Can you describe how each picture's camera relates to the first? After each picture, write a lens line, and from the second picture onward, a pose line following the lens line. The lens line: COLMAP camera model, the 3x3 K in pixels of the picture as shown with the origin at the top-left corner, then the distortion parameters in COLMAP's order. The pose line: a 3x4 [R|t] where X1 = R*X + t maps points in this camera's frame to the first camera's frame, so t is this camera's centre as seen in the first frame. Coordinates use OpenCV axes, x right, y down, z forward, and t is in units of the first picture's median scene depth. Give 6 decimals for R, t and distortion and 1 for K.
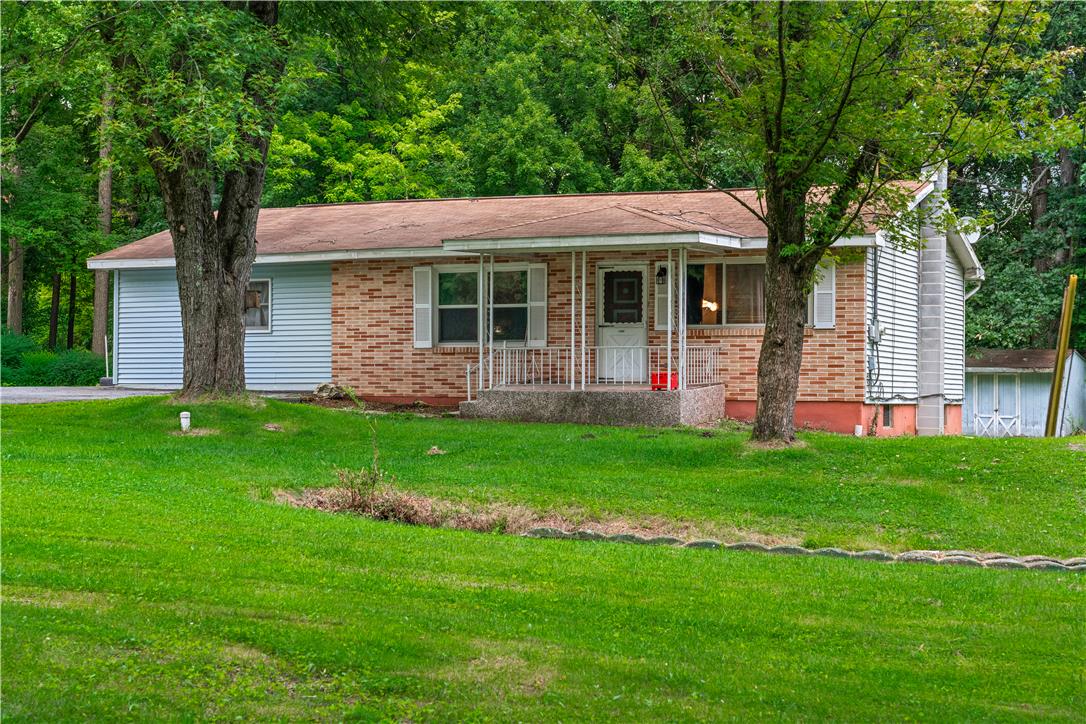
lens RADIAL K [[1815.4, 0, 543.0], [0, 1815.4, 362.0], [0, 0, 1]] dist [0.025288, 0.019345]
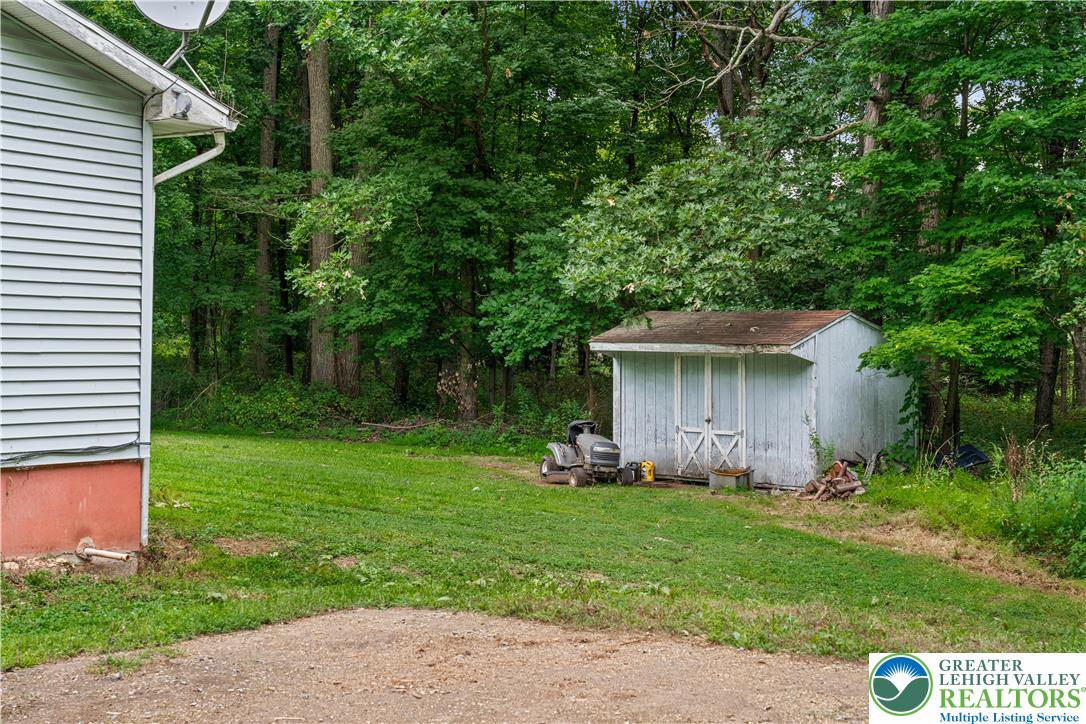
lens RADIAL K [[1502.6, 0, 543.0], [0, 1502.6, 362.0], [0, 0, 1]] dist [0.015888, 0.012766]
pose [[0.986105, 0.006752, -0.165987, 0.279442], [-0.002083, 0.999598, 0.028288, -0.004285], [0.166112, -0.027549, 0.985722, 0.545528]]
